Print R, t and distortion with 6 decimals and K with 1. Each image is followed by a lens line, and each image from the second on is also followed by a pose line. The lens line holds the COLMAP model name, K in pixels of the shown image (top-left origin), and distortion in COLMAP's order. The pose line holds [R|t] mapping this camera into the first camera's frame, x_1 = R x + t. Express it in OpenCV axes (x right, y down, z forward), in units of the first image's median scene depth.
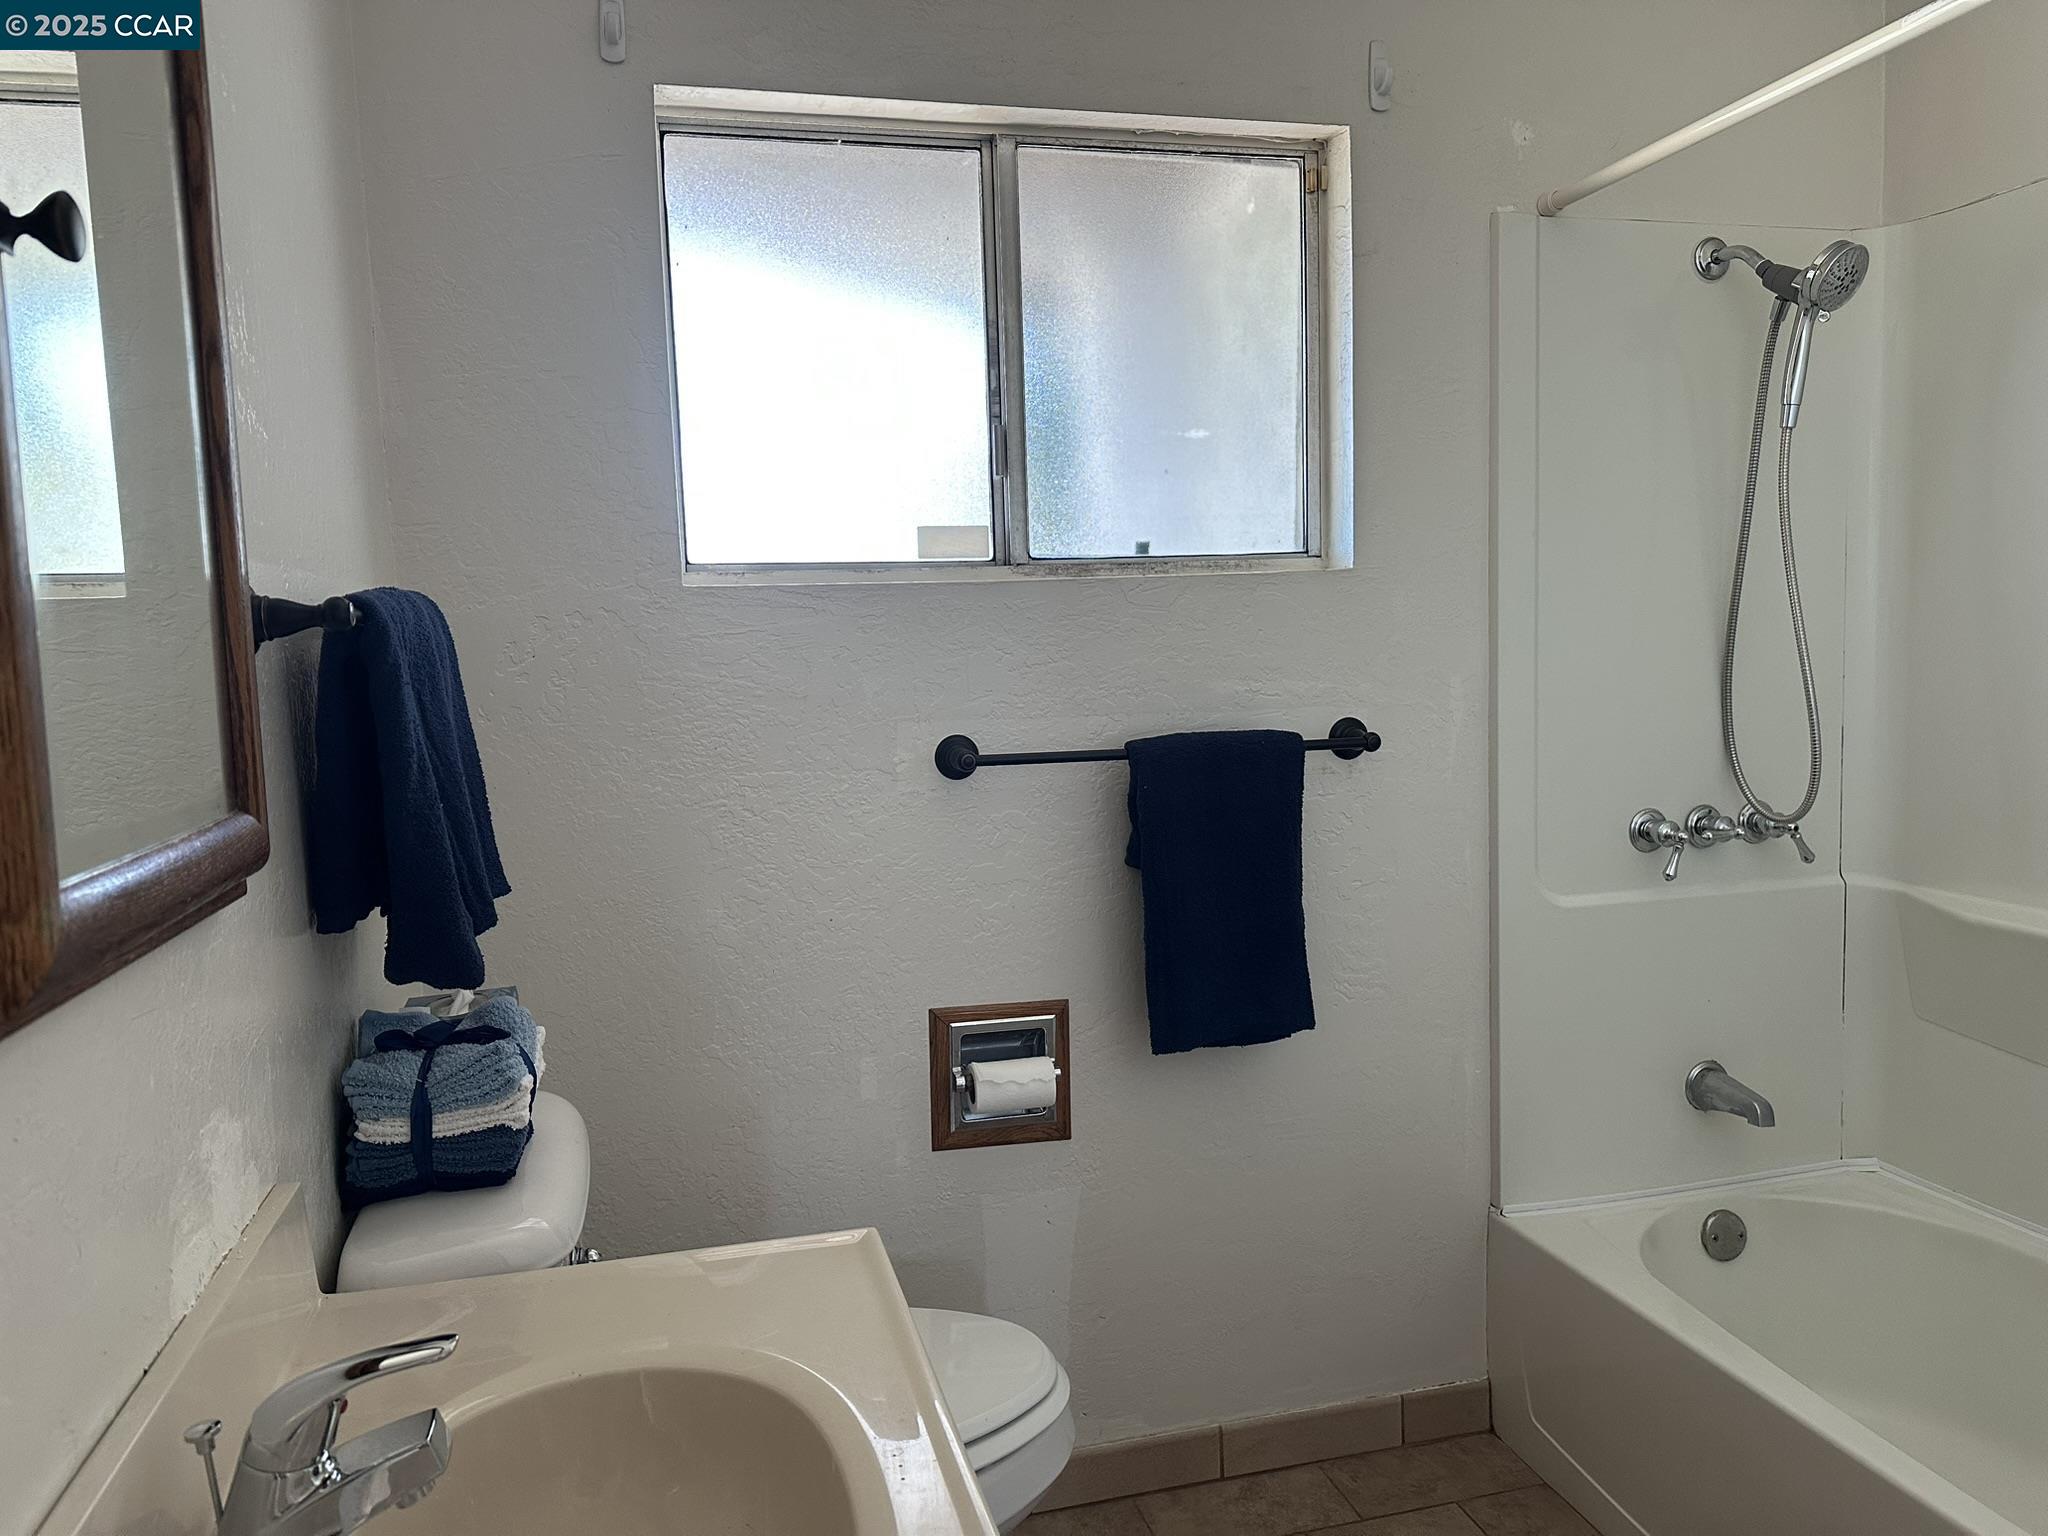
lens RADIAL K [[1426.0, 0, 1031.8], [0, 1426.0, 767.5], [0, 0, 1]] dist [0.119168, -0.192226]
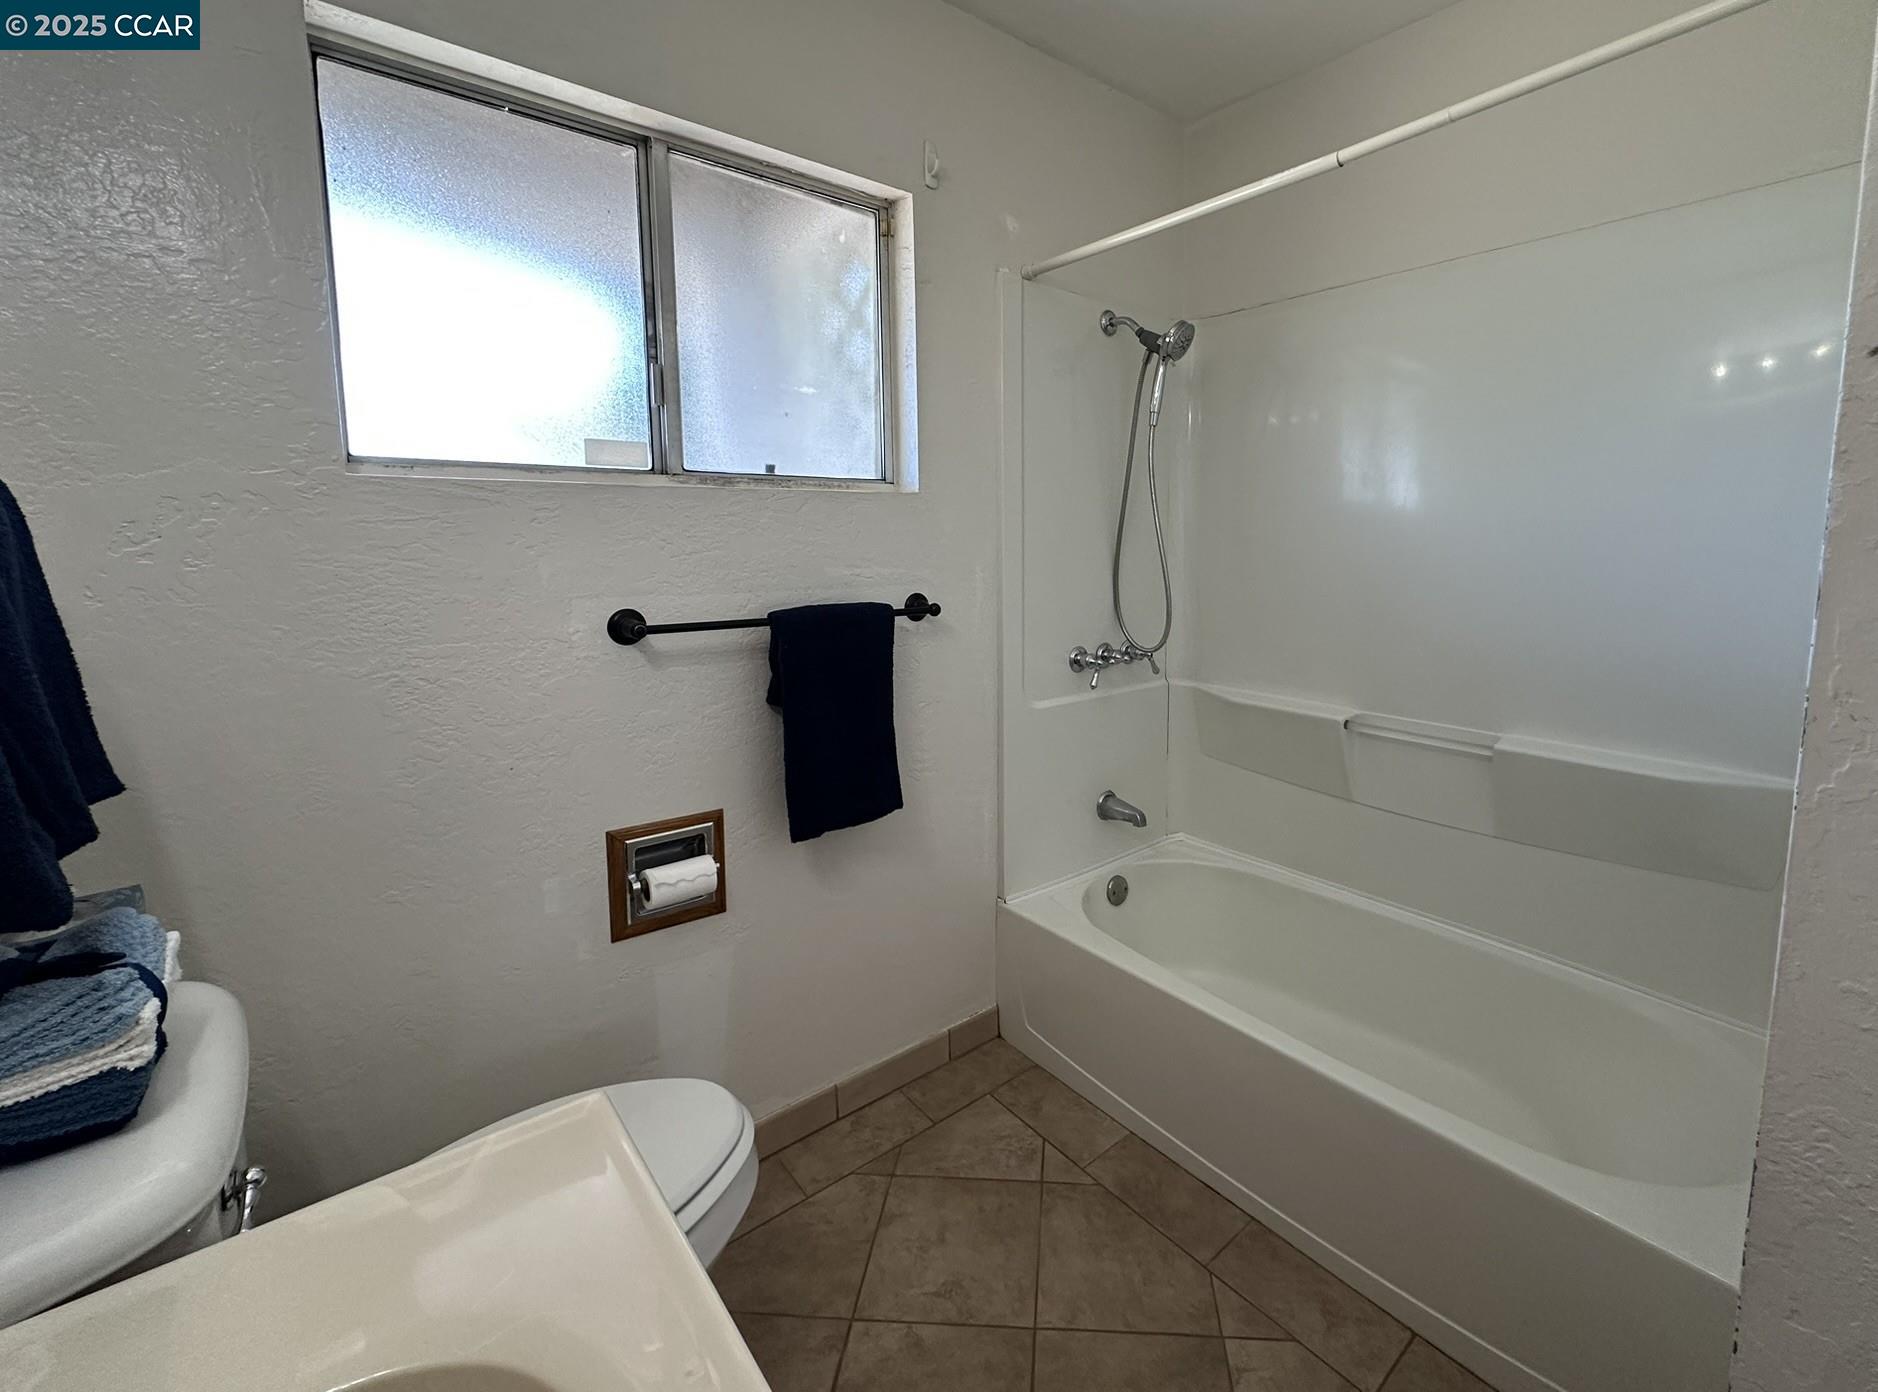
lens RADIAL K [[812.4, 0, 1028.7], [0, 812.4, 622.4], [0, 0, 1]] dist [-0.004271, 0.000511]
pose [[0.892121, -0.019350, 0.451382, -0.056652], [0.015028, 0.999800, 0.013159, -0.014309], [-0.451546, -0.004956, 0.892234, 0.206855]]
